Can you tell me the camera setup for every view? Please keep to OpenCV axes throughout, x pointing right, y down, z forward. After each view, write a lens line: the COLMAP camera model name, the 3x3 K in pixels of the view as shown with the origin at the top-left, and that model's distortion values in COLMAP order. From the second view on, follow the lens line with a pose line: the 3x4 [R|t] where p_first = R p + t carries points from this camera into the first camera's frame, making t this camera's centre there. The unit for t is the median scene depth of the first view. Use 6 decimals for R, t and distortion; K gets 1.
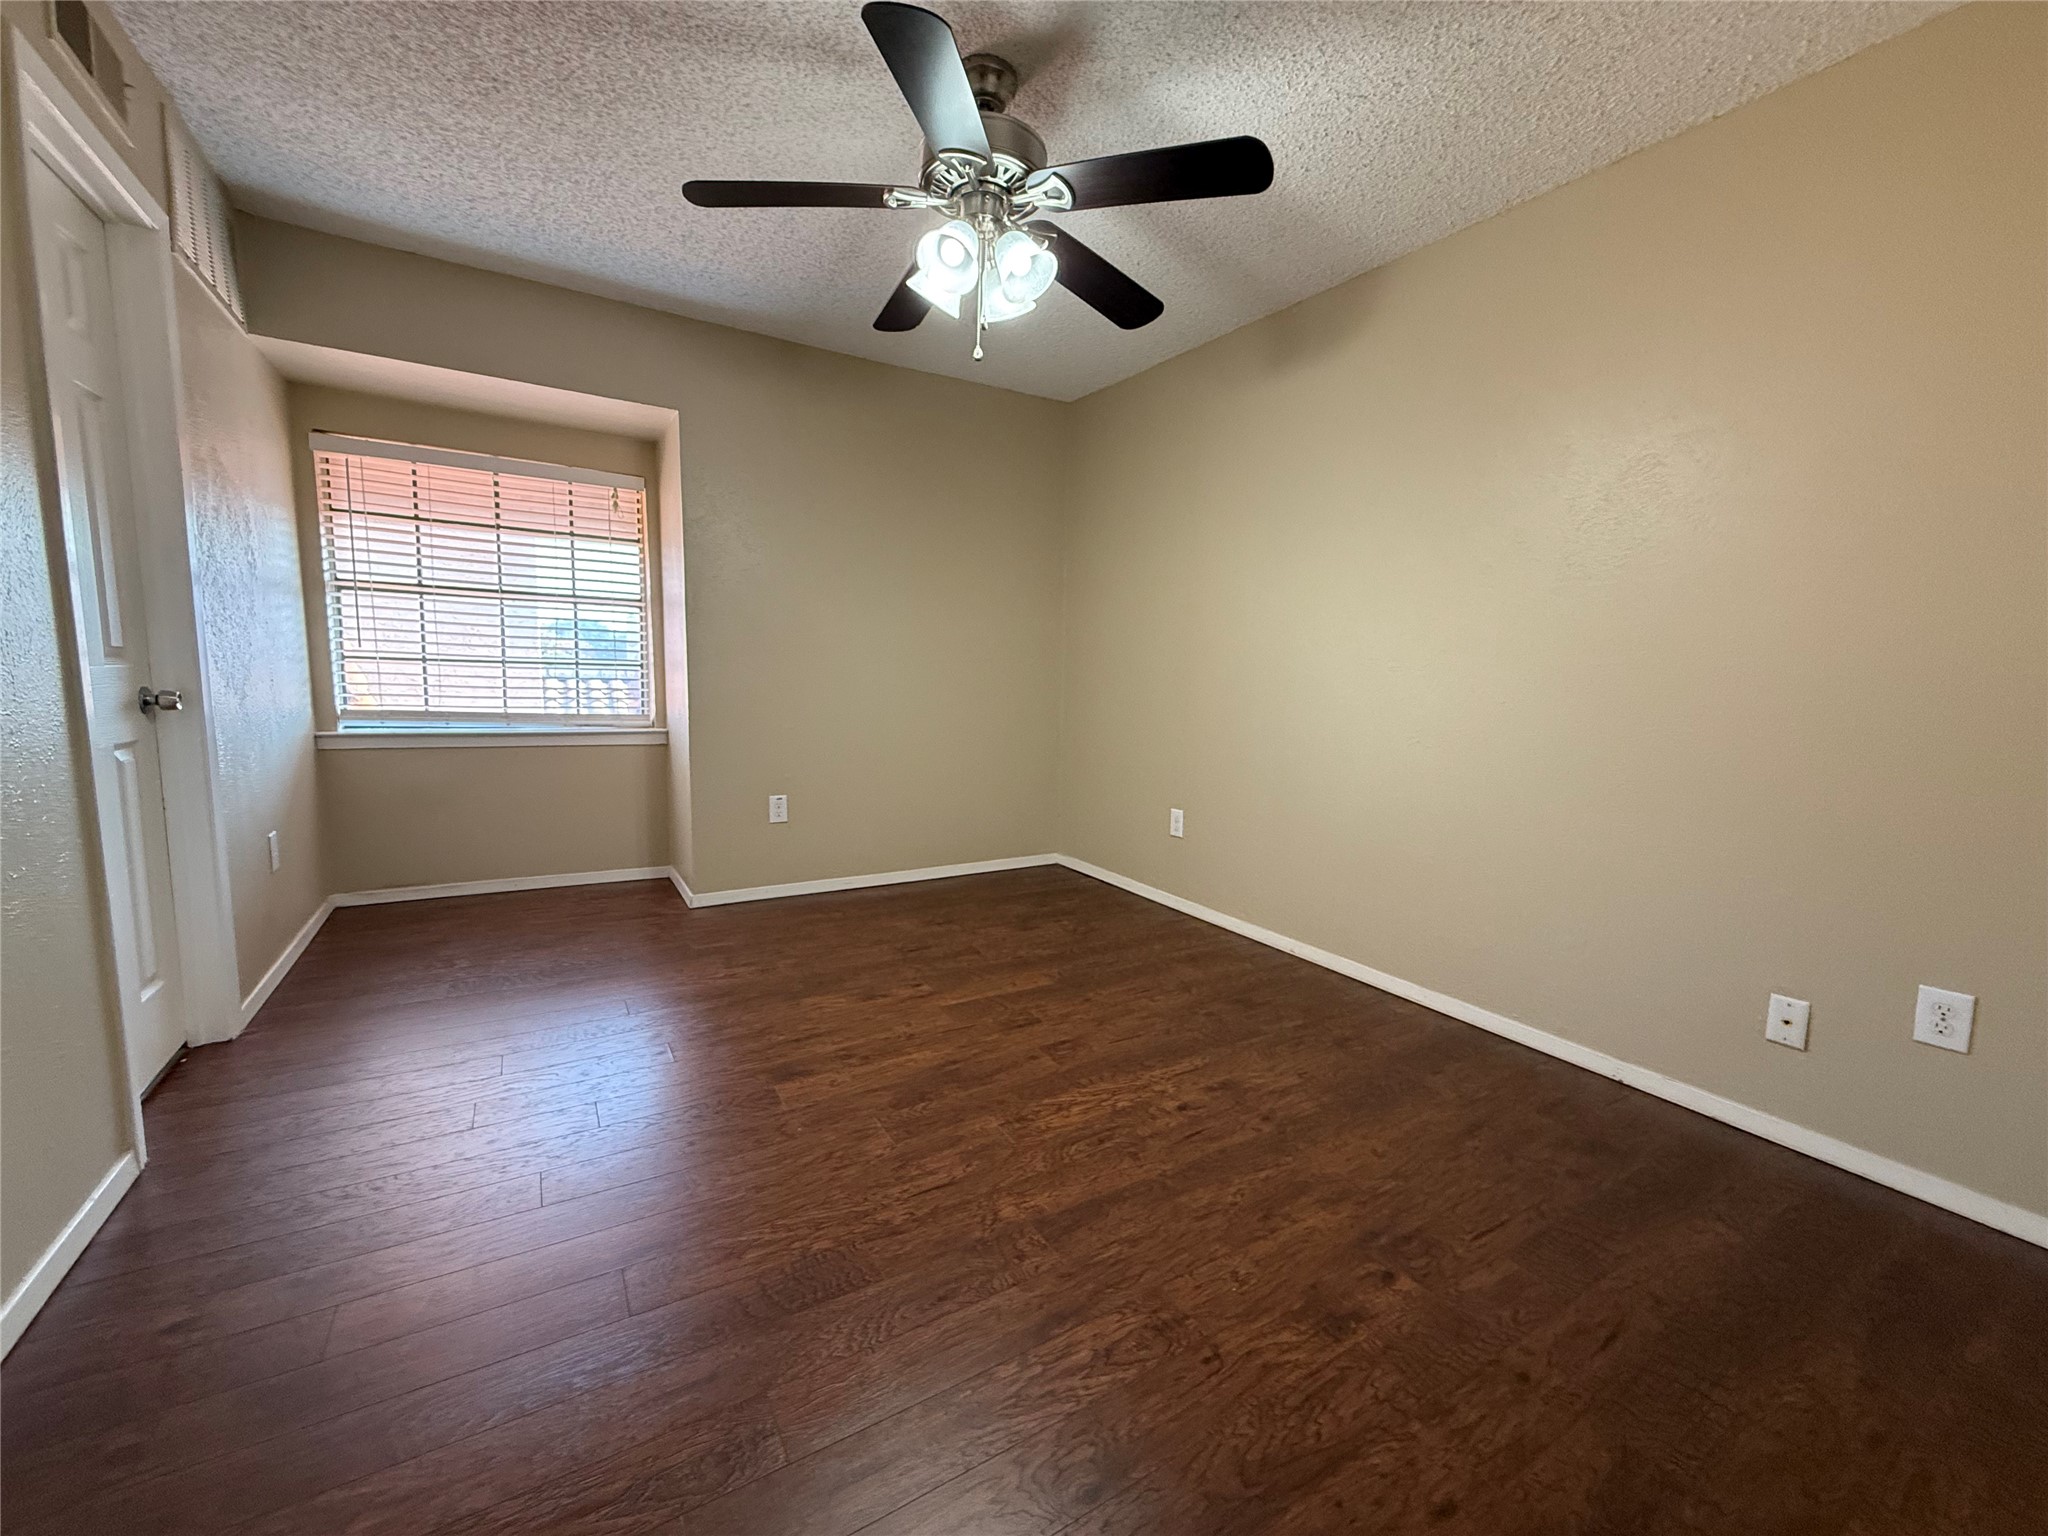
lens RADIAL K [[836.8, 0, 1026.9], [0, 836.8, 773.6], [0, 0, 1]] dist [0.001400, 0.000005]
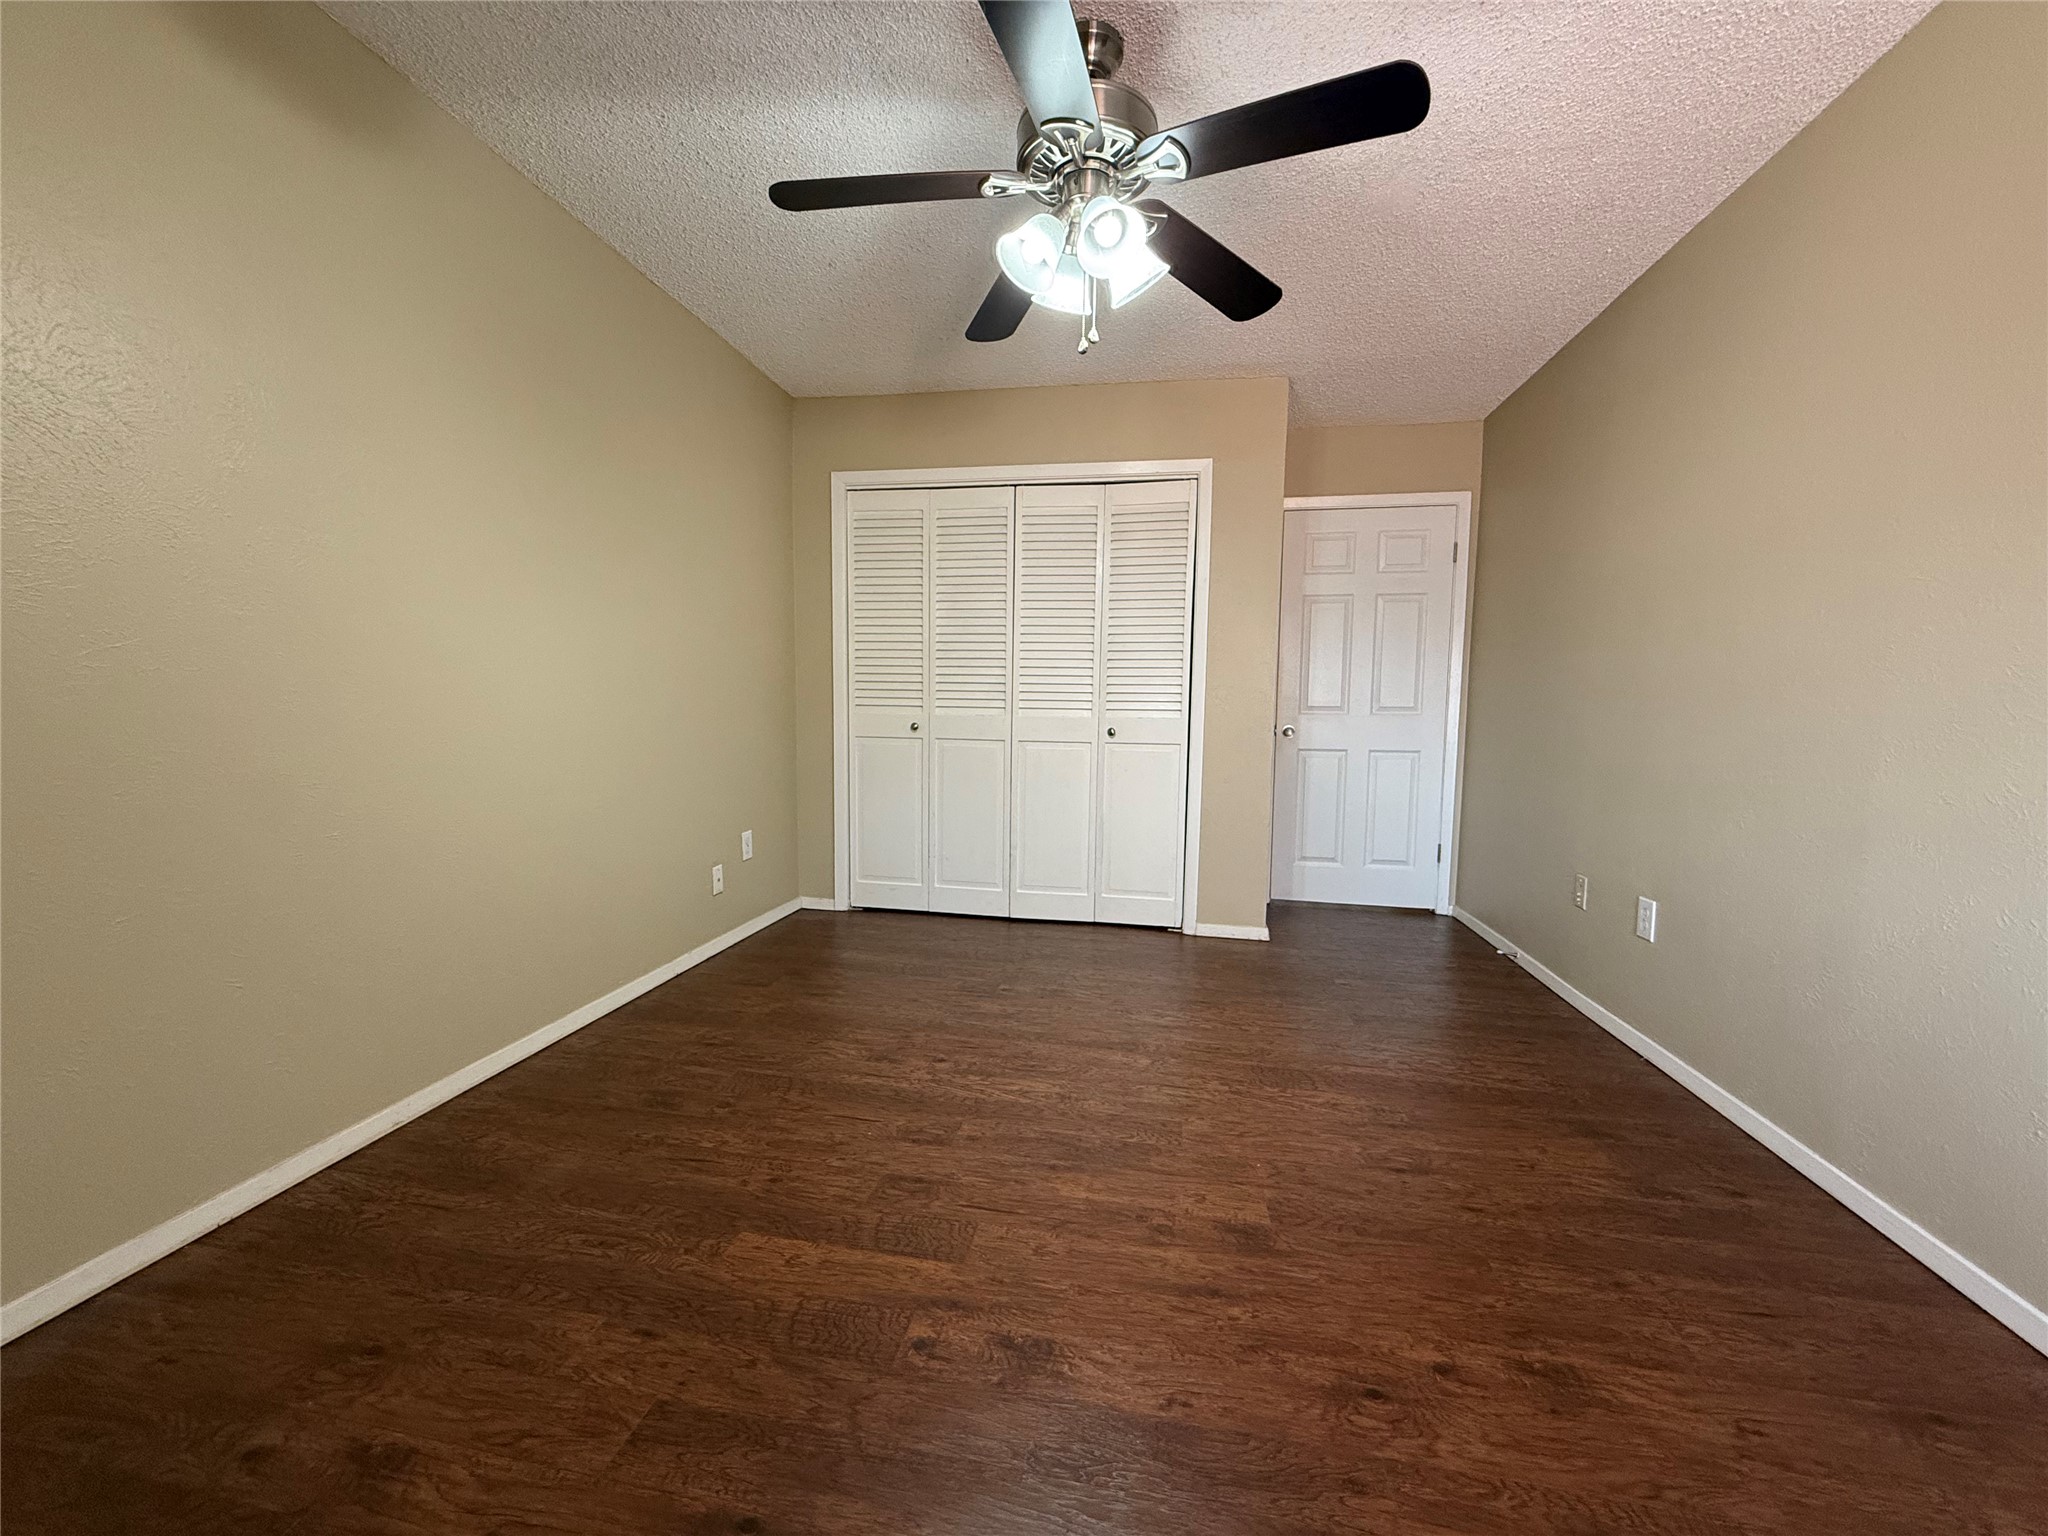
lens RADIAL K [[836.8, 0, 1021.4], [0, 836.8, 767.3], [0, 0, 1]] dist [0.001400, 0.000005]
pose [[-0.751021, -0.094518, 0.653478, -0.558467], [0.041700, 0.980936, 0.189805, -0.195050], [-0.658960, 0.169798, -0.732762, 1.543145]]
